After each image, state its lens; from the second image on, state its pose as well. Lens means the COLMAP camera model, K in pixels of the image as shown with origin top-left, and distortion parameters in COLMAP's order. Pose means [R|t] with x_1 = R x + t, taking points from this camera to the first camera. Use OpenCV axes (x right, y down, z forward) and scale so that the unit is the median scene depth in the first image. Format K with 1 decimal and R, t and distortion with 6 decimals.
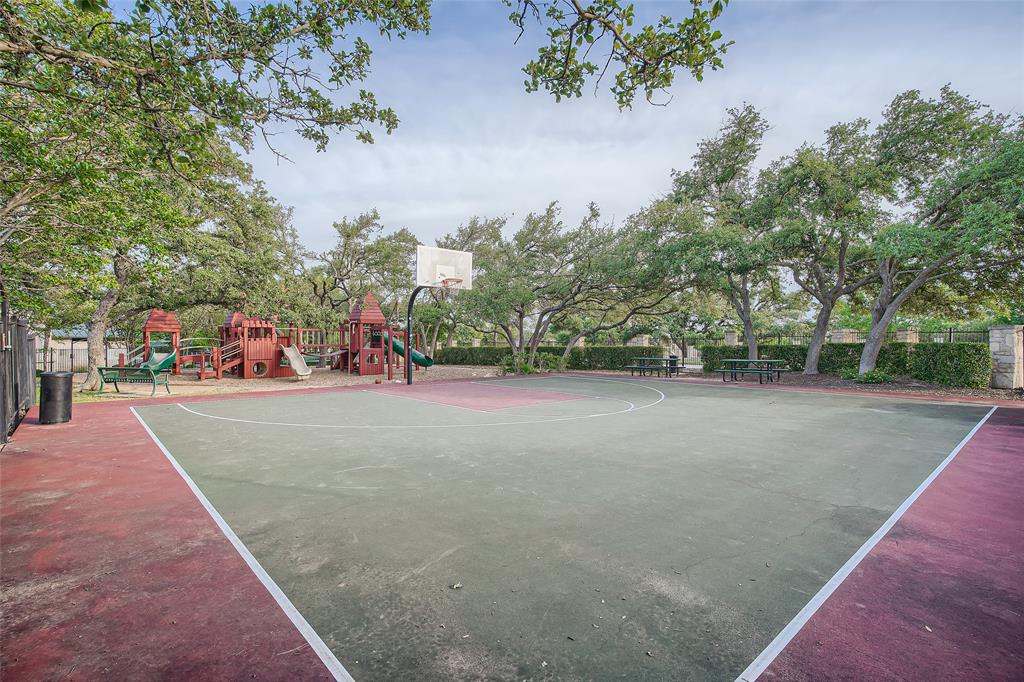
lens RADIAL K [[493.0, 0, 512.1], [0, 493.0, 338.4], [0, 0, 1]] dist [-0.002108, -0.000159]
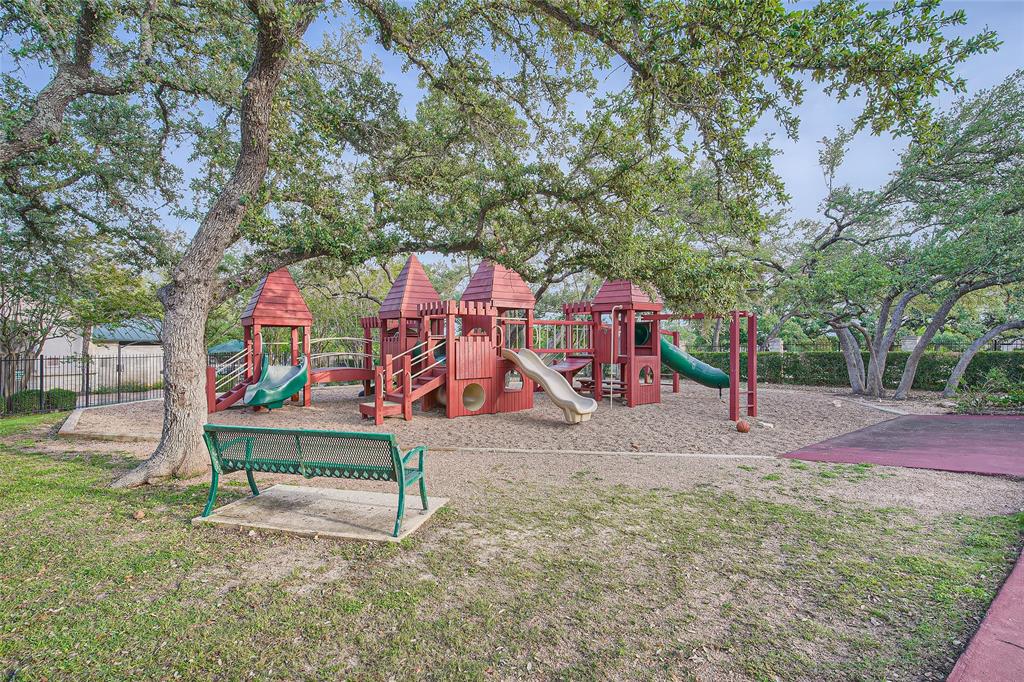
lens RADIAL K [[493.0, 0, 512.1], [0, 493.0, 338.4], [0, 0, 1]] dist [-0.002108, -0.000159]
pose [[0.998513, -0.001656, -0.054492, -0.437630], [0.001090, 0.999945, -0.010414, 0.006844], [0.054506, 0.010339, 0.998460, 0.487243]]
